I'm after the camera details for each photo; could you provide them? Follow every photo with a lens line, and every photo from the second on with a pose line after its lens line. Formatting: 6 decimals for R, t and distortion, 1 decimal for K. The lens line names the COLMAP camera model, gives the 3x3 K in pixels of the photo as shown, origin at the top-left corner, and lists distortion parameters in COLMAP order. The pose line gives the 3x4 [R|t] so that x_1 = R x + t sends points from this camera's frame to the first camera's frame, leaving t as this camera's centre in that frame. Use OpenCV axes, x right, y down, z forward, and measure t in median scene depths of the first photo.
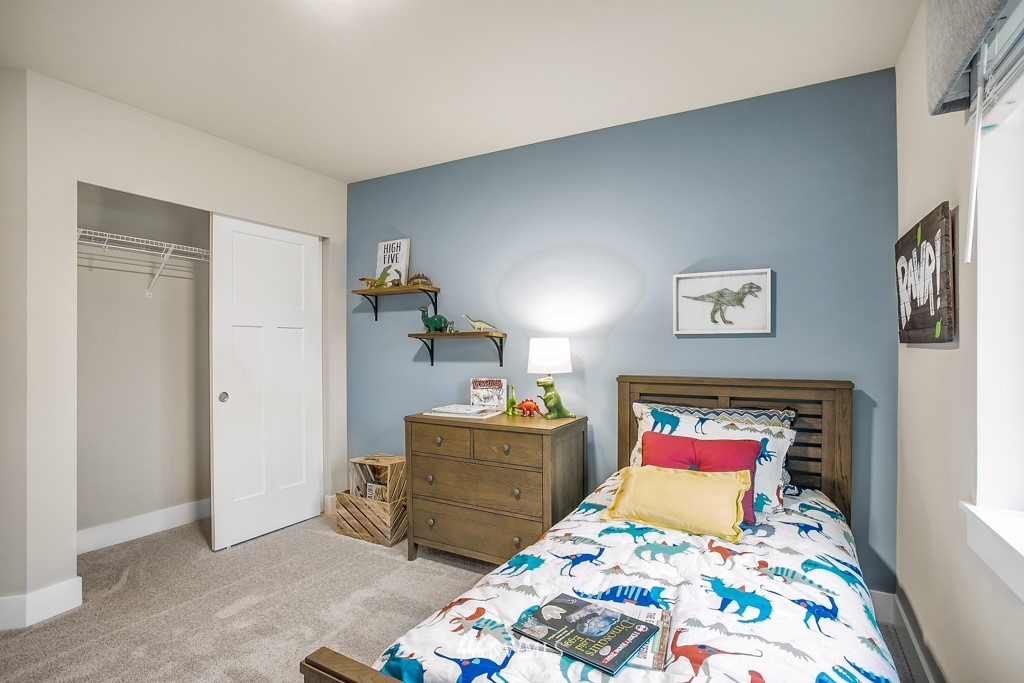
lens RADIAL K [[498.8, 0, 508.6], [0, 498.8, 358.0], [0, 0, 1]] dist [-0.037711, 0.010880]
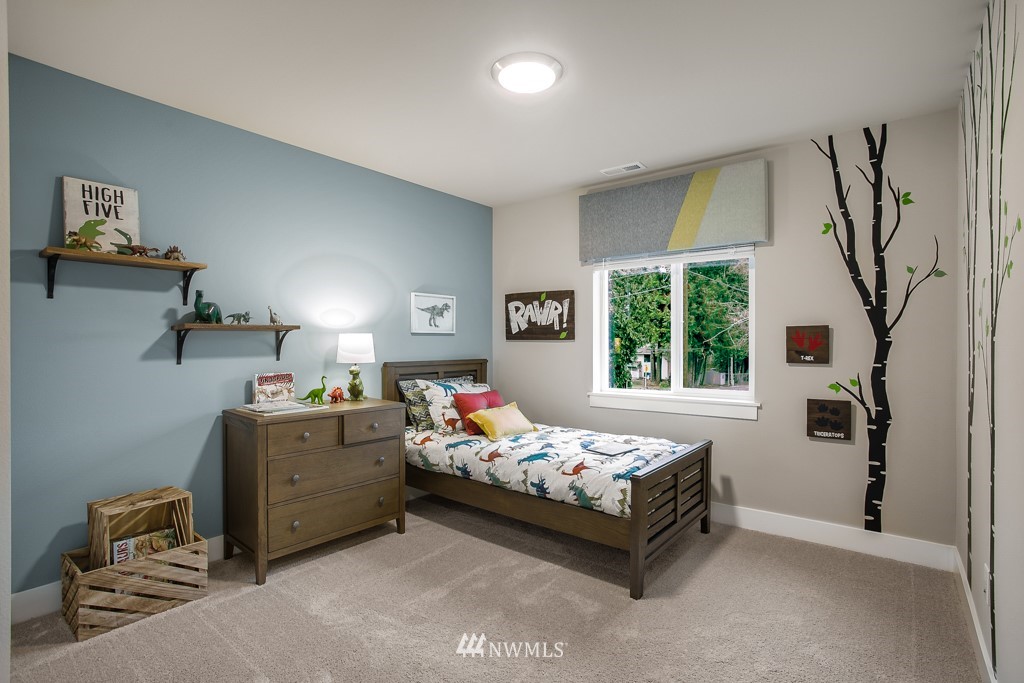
lens RADIAL K [[498.8, 0, 514.6], [0, 498.8, 350.0], [0, 0, 1]] dist [-0.037711, 0.010880]
pose [[0.175598, -0.012894, 0.984378, -0.918743], [0.020481, 0.999746, 0.009441, -0.003337], [-0.984249, 0.018503, 0.175817, 0.380491]]
